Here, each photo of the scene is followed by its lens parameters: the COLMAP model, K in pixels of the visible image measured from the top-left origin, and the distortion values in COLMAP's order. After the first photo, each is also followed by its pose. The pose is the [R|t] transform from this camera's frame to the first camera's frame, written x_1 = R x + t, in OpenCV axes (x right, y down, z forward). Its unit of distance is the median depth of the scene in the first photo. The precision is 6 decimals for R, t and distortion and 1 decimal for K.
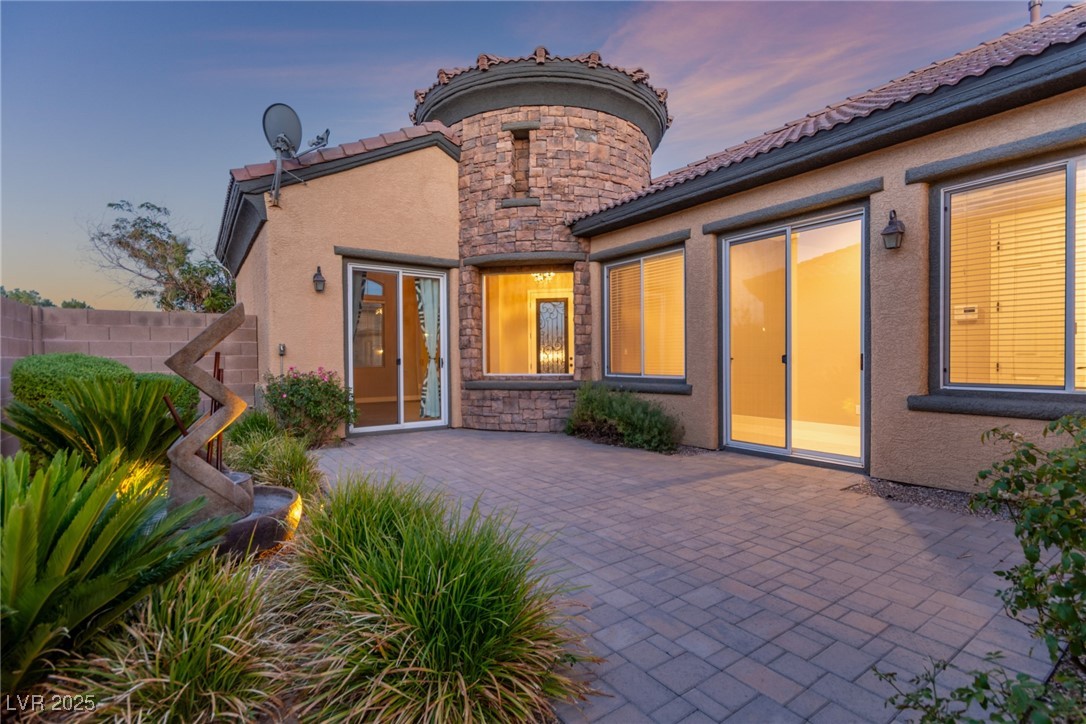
lens RADIAL K [[510.1, 0, 550.9], [0, 510.1, 358.9], [0, 0, 1]] dist [0.005628, 0.000129]
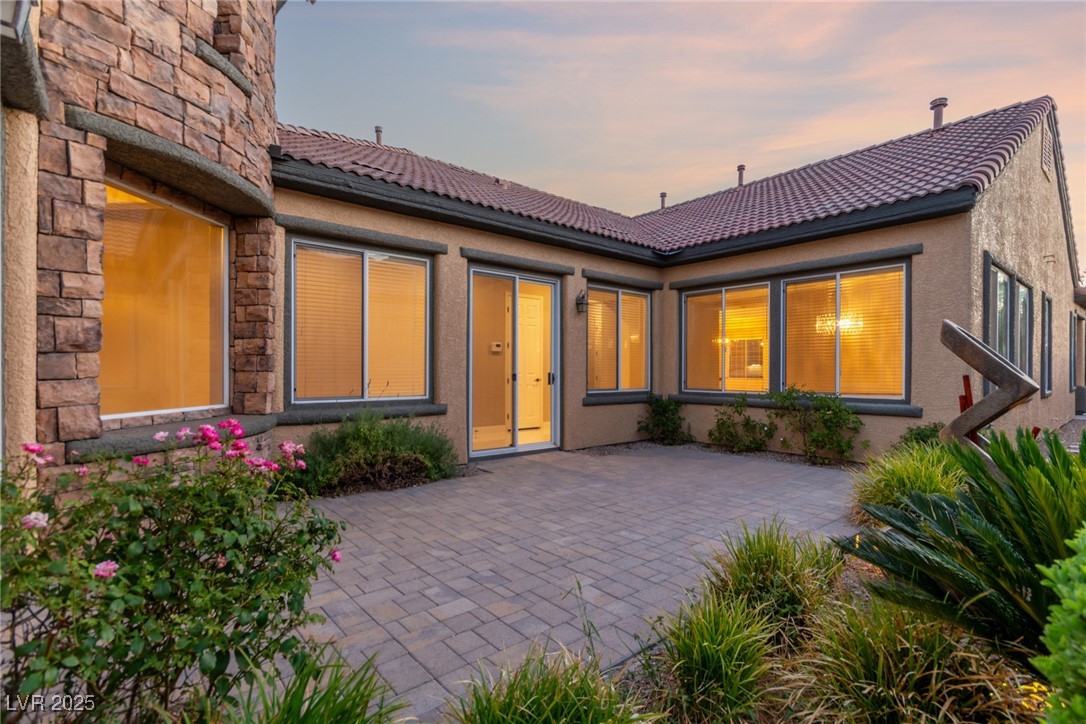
lens RADIAL K [[510.1, 0, 551.9], [0, 510.1, 370.8], [0, 0, 1]] dist [0.005628, 0.000129]
pose [[-0.085905, 0.005340, 0.996289, -0.732870], [0.000037, 0.999986, -0.005356, -0.007623], [-0.996303, -0.000424, -0.085904, 0.900454]]
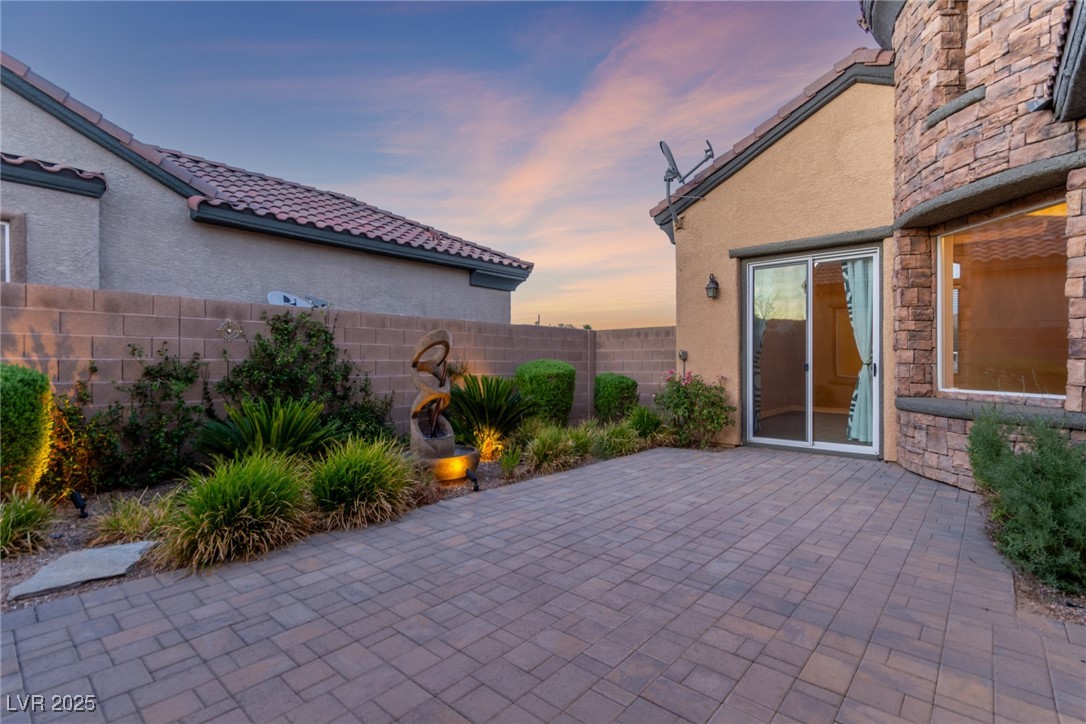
lens RADIAL K [[510.1, 0, 544.6], [0, 510.1, 362.5], [0, 0, 1]] dist [0.005628, 0.000129]
pose [[0.222247, 0.007044, -0.974965, 0.533304], [-0.001752, 0.999975, 0.006825, -0.009655], [0.974989, 0.000192, 0.222253, 0.490368]]
